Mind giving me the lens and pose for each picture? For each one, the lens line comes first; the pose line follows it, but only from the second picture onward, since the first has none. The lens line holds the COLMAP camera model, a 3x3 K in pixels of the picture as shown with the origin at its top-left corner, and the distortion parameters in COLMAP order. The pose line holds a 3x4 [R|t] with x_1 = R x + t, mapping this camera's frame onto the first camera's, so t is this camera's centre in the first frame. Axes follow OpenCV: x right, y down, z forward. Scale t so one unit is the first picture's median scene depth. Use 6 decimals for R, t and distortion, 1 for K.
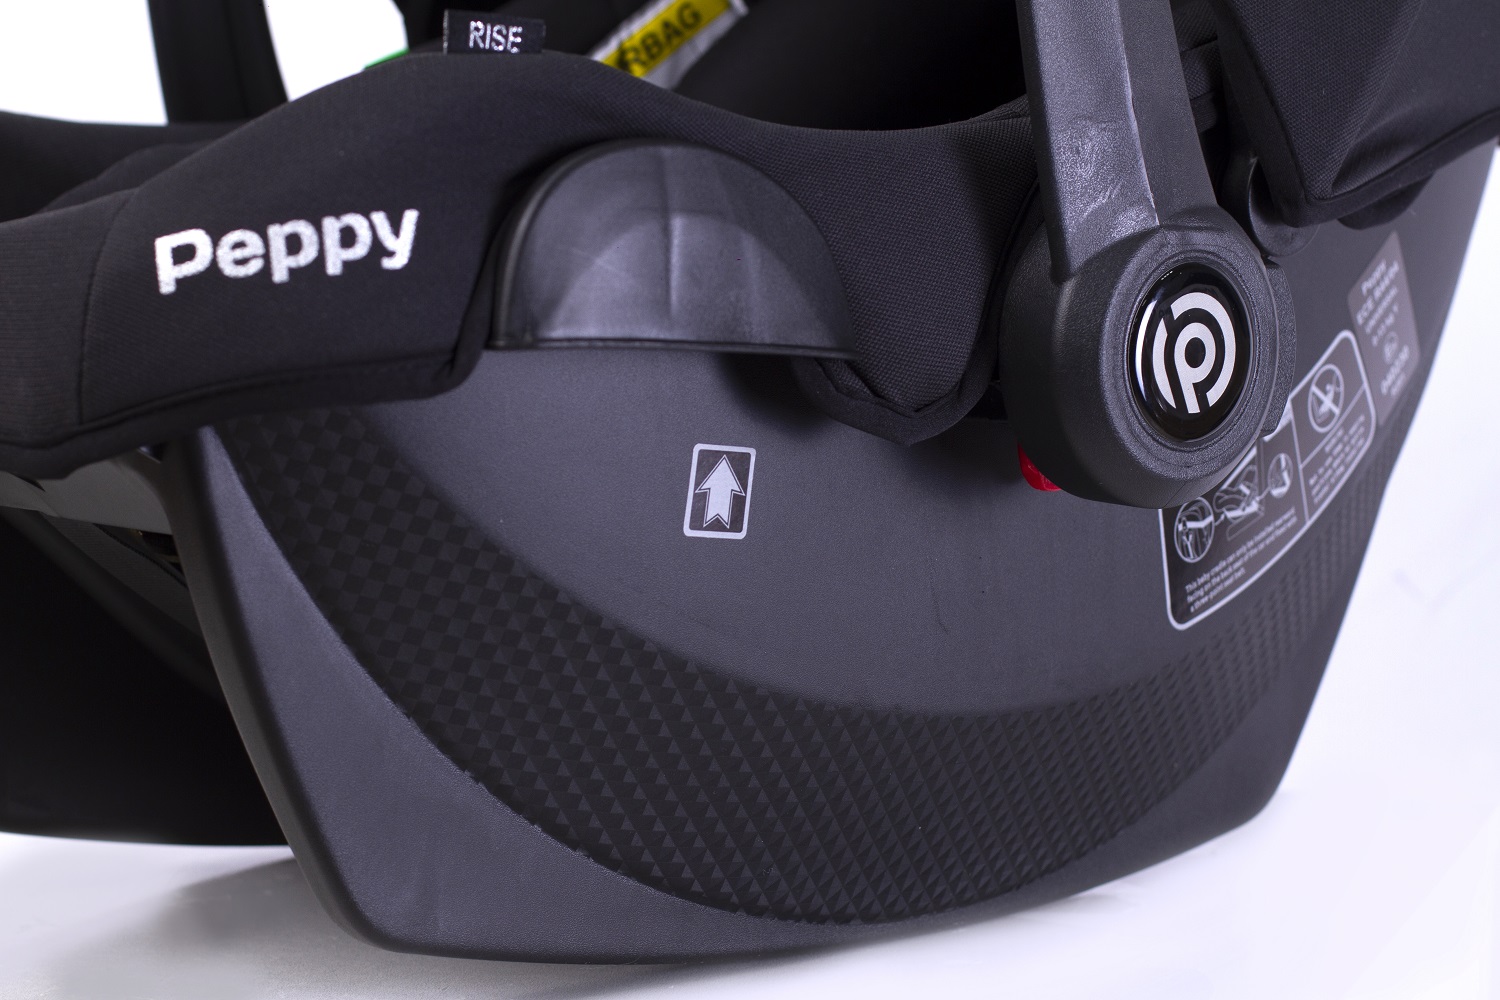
lens RADIAL K [[3825.6, 0, 748.6], [0, 3825.6, 498.1], [0, 0, 1]] dist [-0.271052, 0.000000]
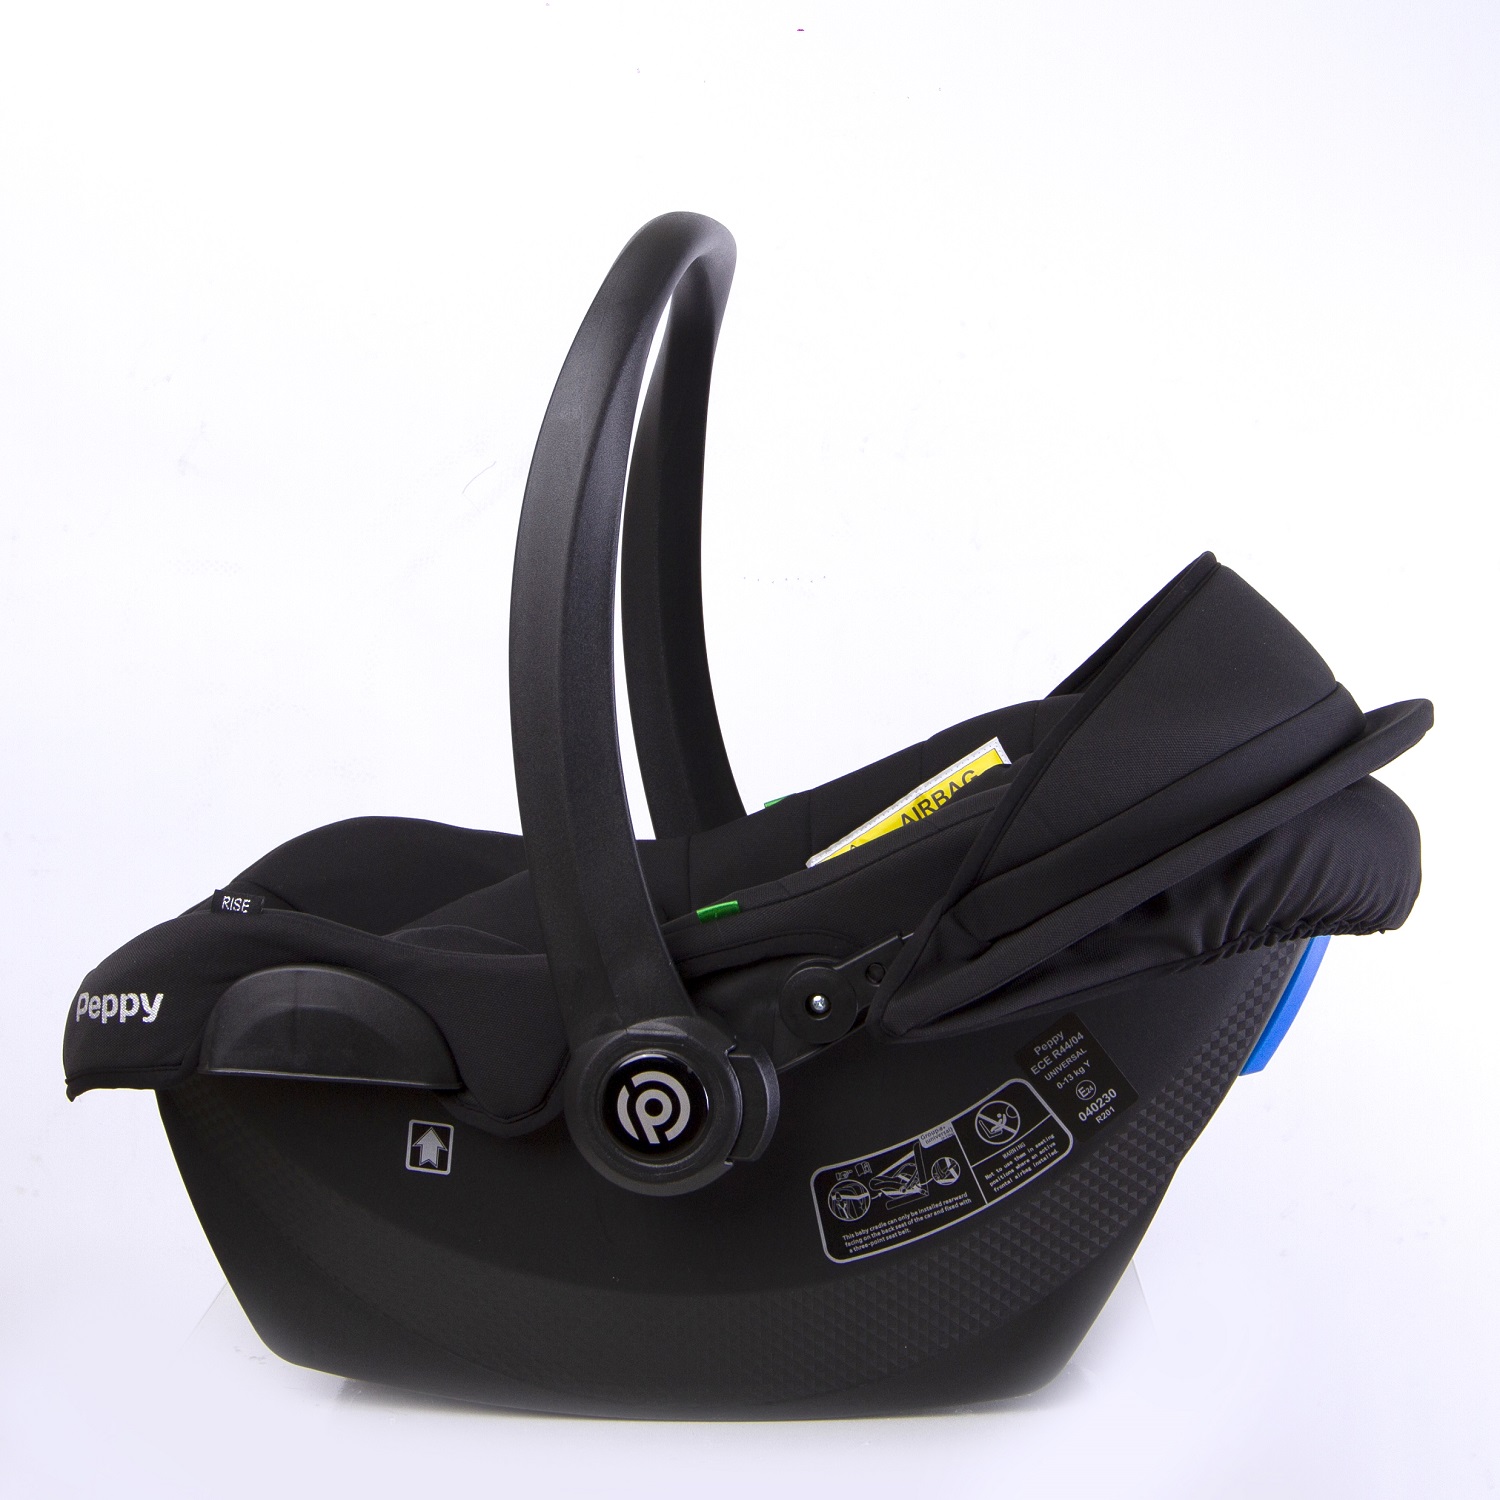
lens RADIAL K [[3266.5, 0, 758.1], [0, 3266.5, 631.6], [0, 0, 1]] dist [-0.124242, 0.000000]
pose [[0.671849, 0.050982, -0.738931, 1.159532], [-0.057774, 0.998196, 0.016342, -0.265110], [0.738431, 0.031712, 0.673583, 0.087988]]
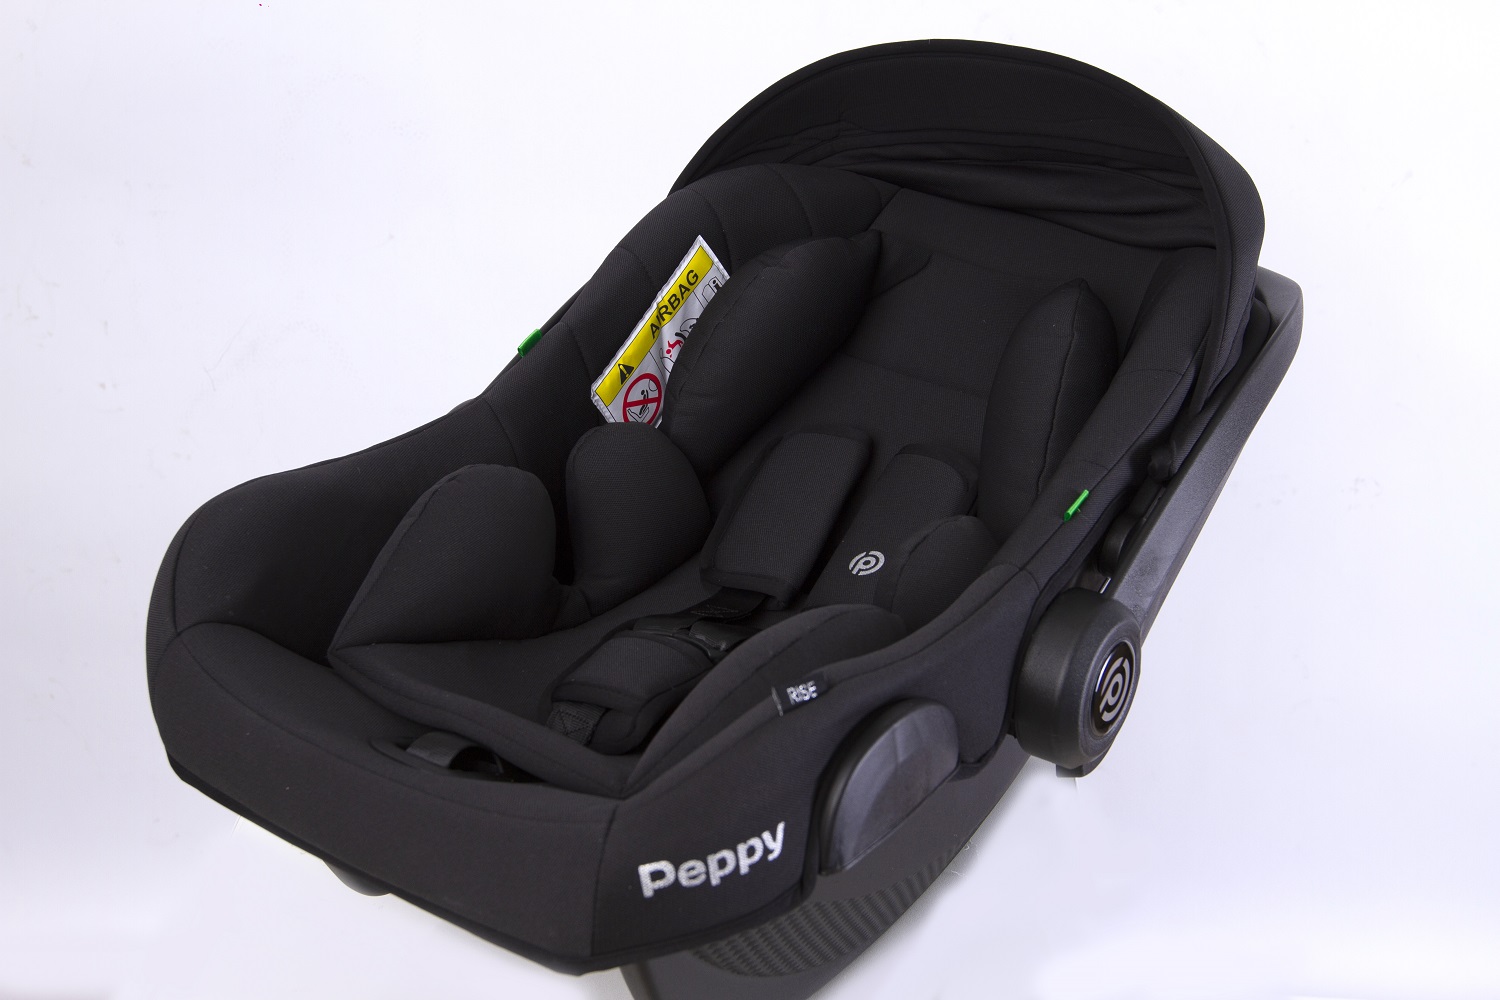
lens RADIAL K [[1934.3, 0, 751.0], [0, 1934.3, 499.3], [0, 0, 1]] dist [-0.044801, 0.000000]
pose [[0.974717, -0.084812, 0.206722, -0.233086], [0.005106, 0.933376, 0.358863, -0.453239], [-0.223385, -0.348734, 0.910211, 0.230979]]
